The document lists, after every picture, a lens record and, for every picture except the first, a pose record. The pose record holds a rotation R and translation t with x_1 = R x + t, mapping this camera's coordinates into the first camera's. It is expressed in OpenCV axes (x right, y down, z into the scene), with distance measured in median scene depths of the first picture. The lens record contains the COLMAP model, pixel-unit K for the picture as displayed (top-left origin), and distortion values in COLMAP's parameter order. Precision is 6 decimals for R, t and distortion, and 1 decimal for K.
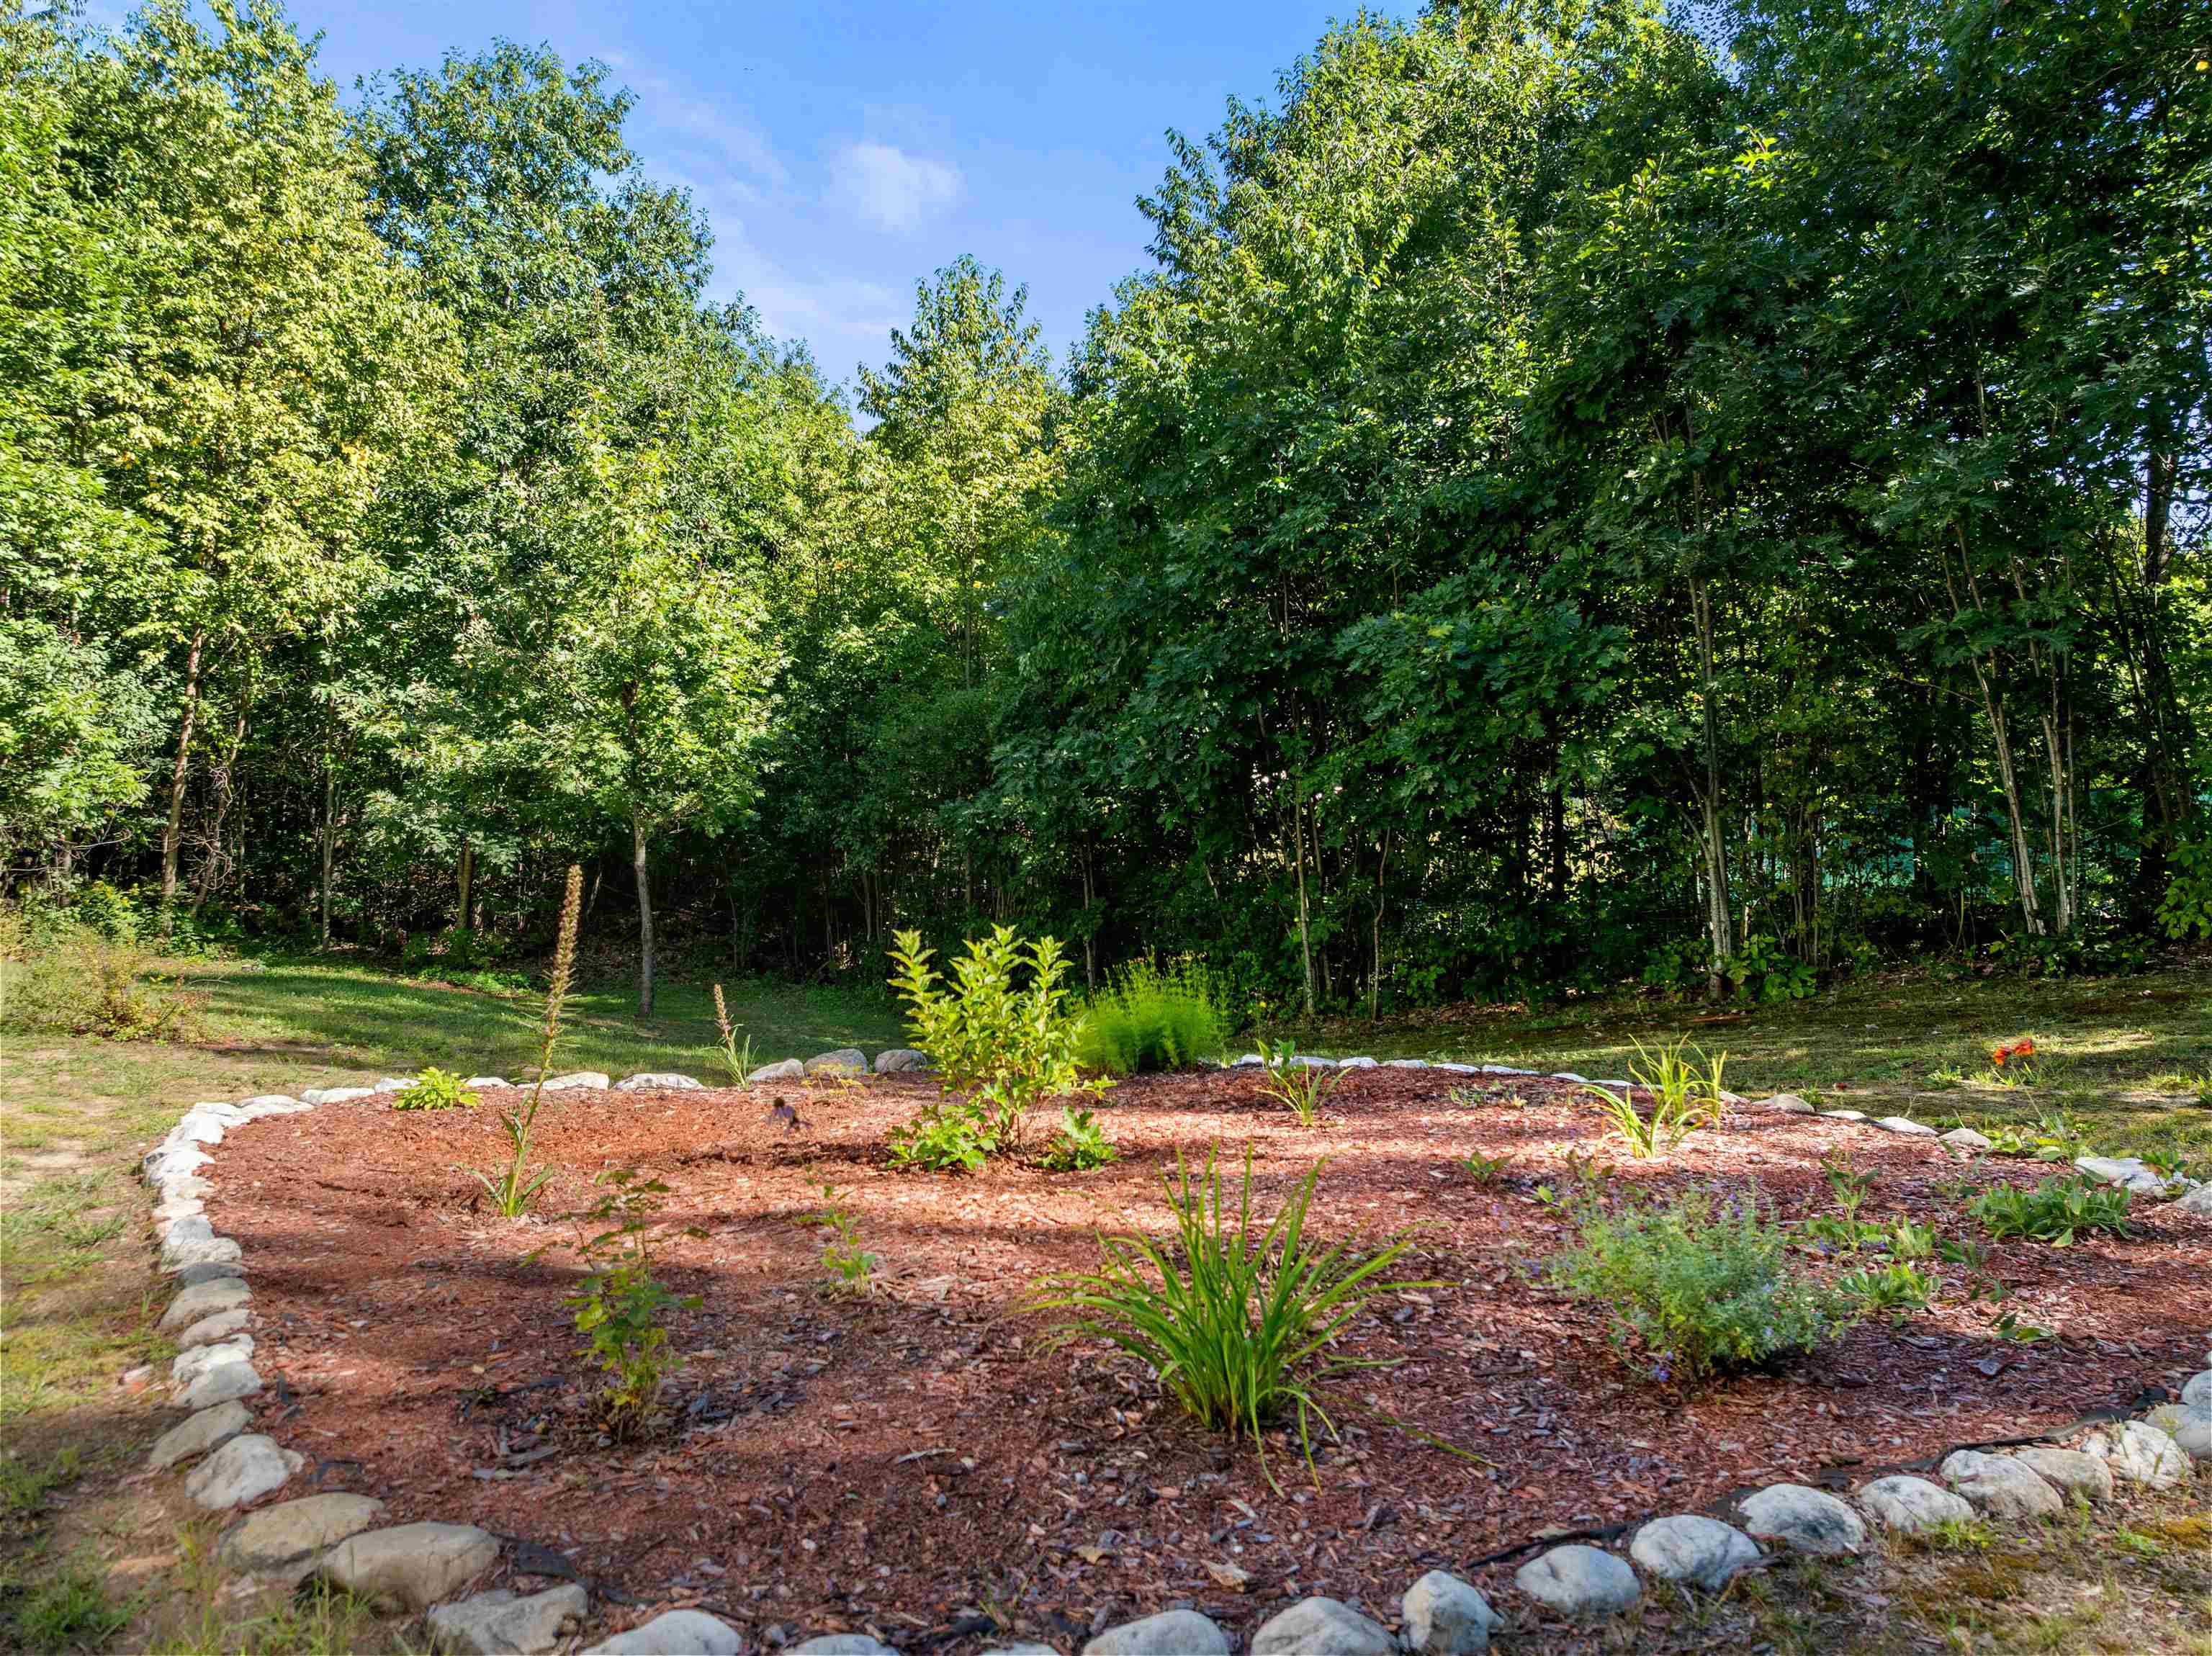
lens RADIAL K [[1559.7, 0, 1103.0], [0, 1559.7, 827.7], [0, 0, 1]] dist [-0.042503, 0.014765]
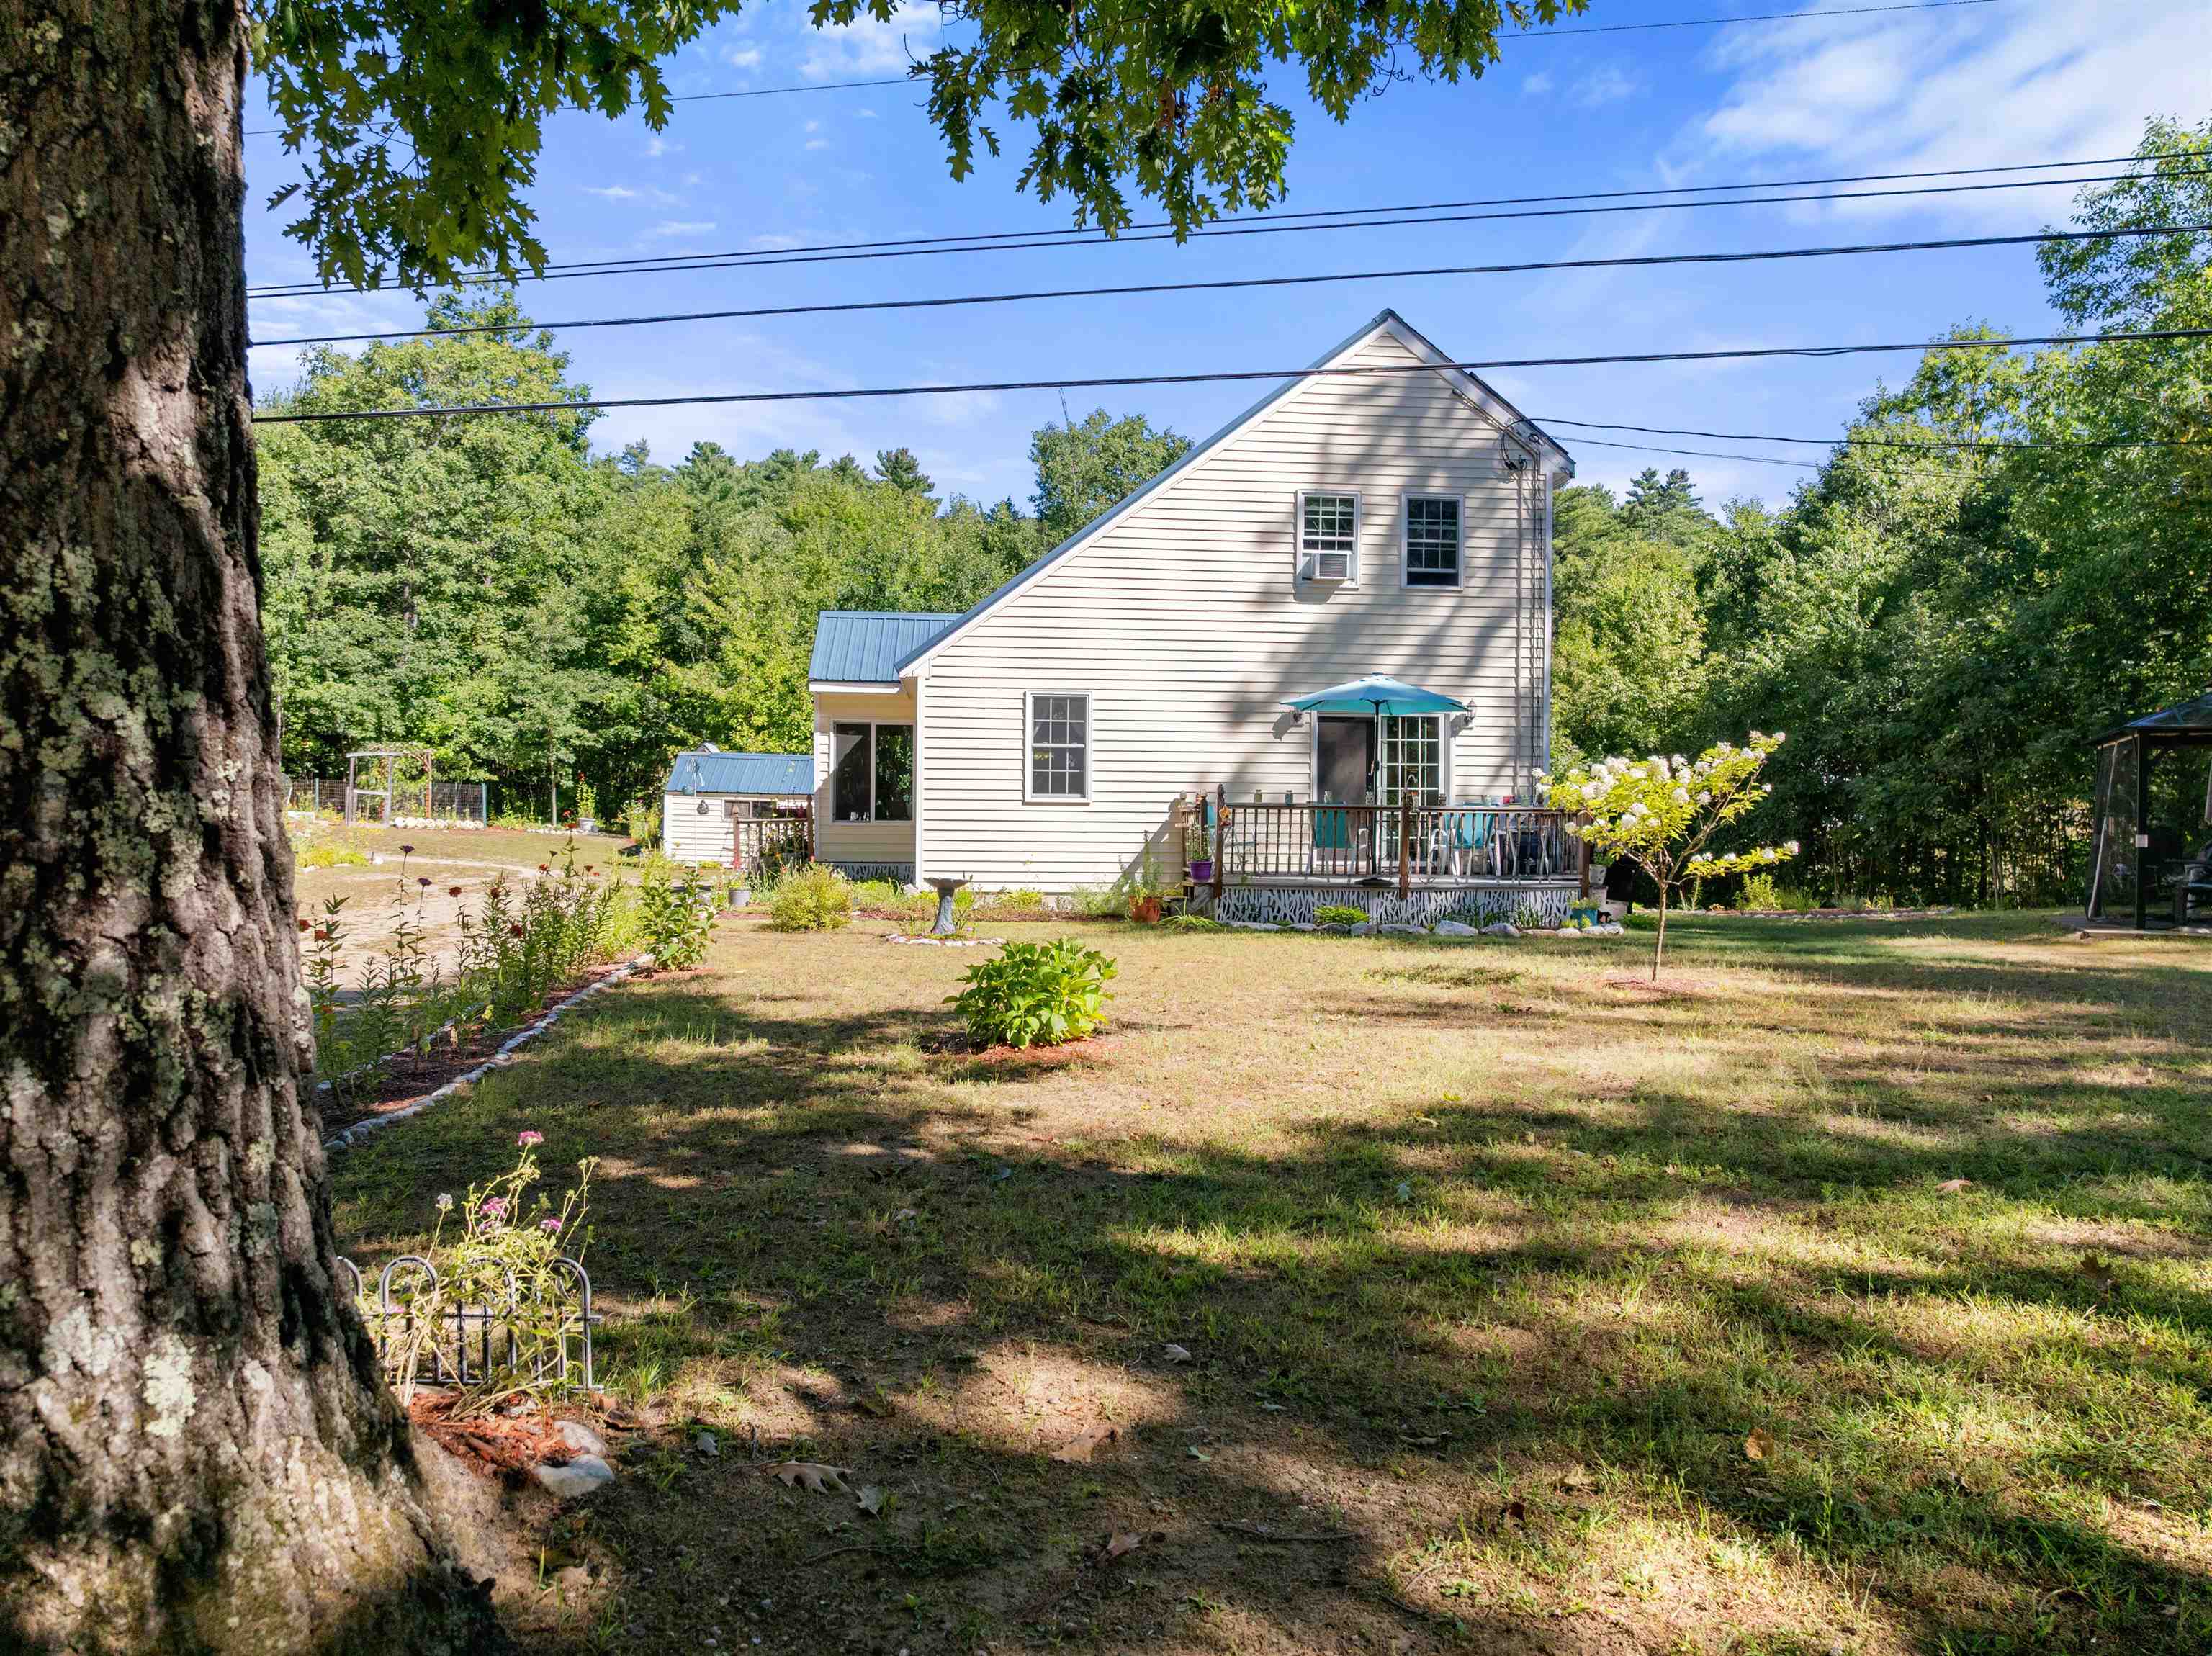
lens RADIAL K [[1559.7, 0, 1095.5], [0, 1559.7, 825.5], [0, 0, 1]] dist [-0.042503, 0.014765]
pose [[0.941036, -0.000441, -0.338306, -0.137825], [-0.003711, 0.999926, -0.011627, -0.011675], [0.338286, 0.012197, 0.940964, -1.621993]]
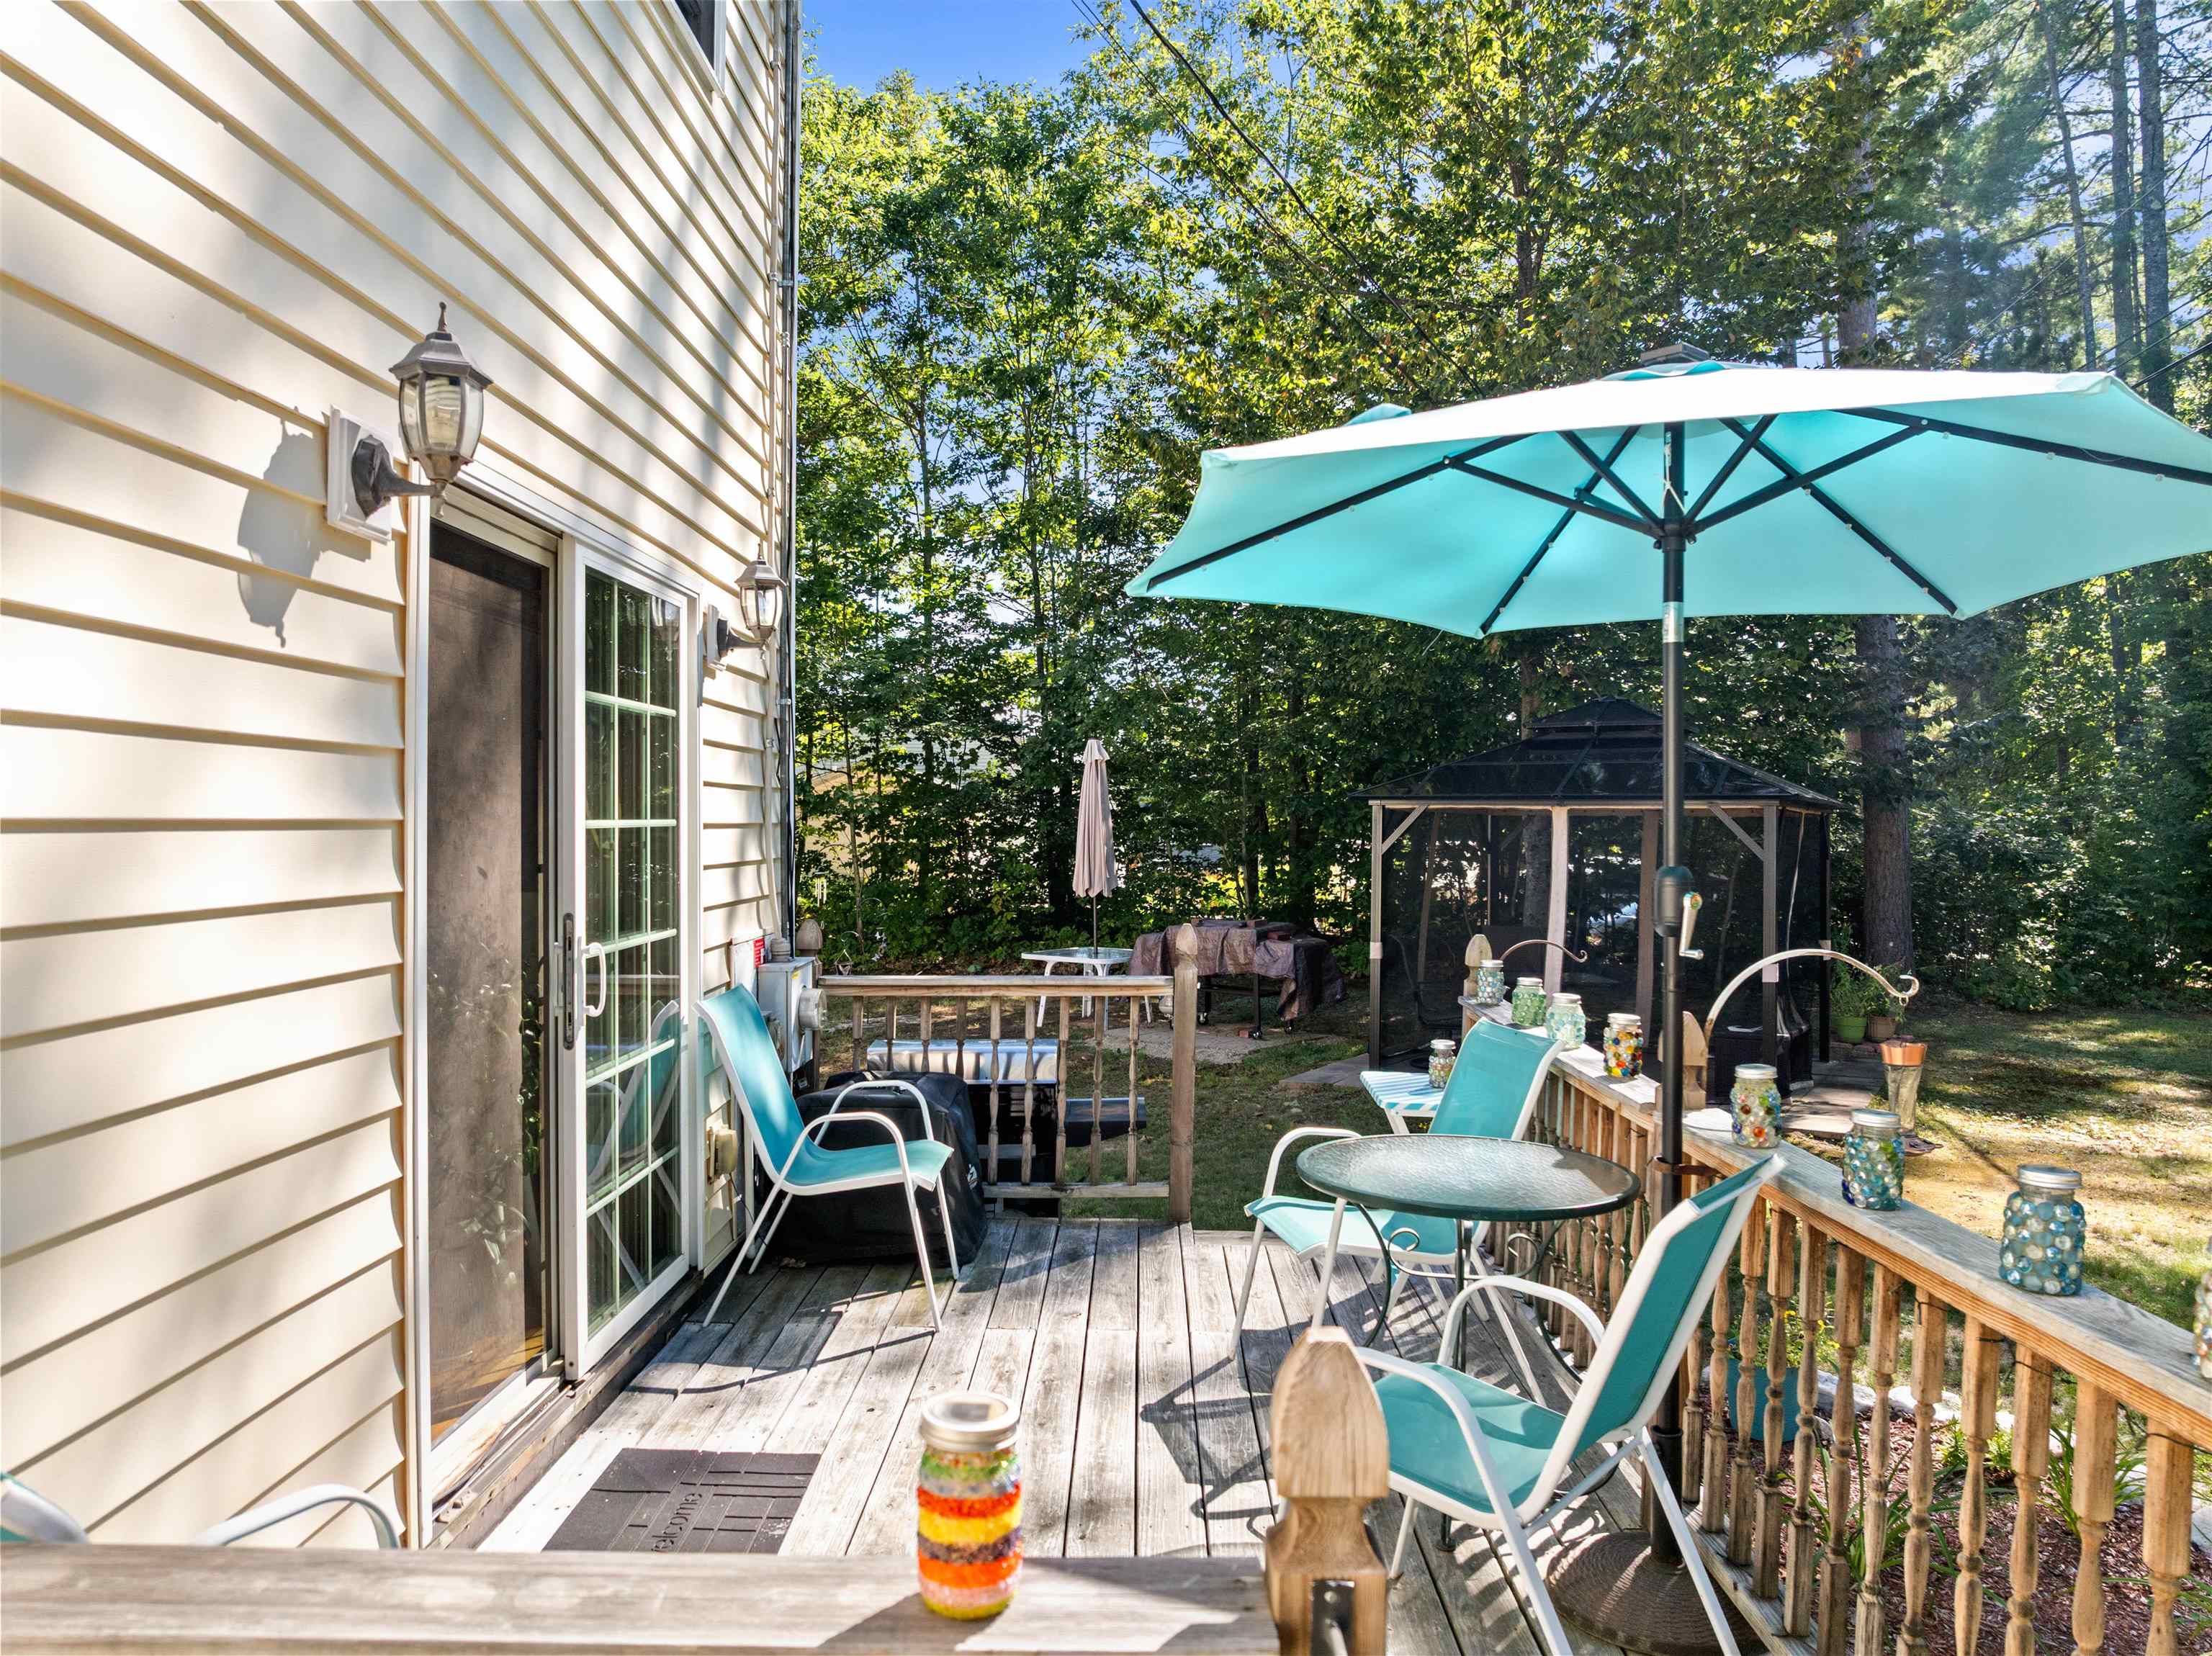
lens RADIAL K [[1559.7, 0, 1098.3], [0, 1559.7, 833.9], [0, 0, 1]] dist [-0.042503, 0.014765]
pose [[0.443901, -0.009061, 0.896030, -0.551560], [-0.001148, 0.999942, 0.010680, -0.083314], [-0.896075, -0.005769, 0.443865, -0.446357]]
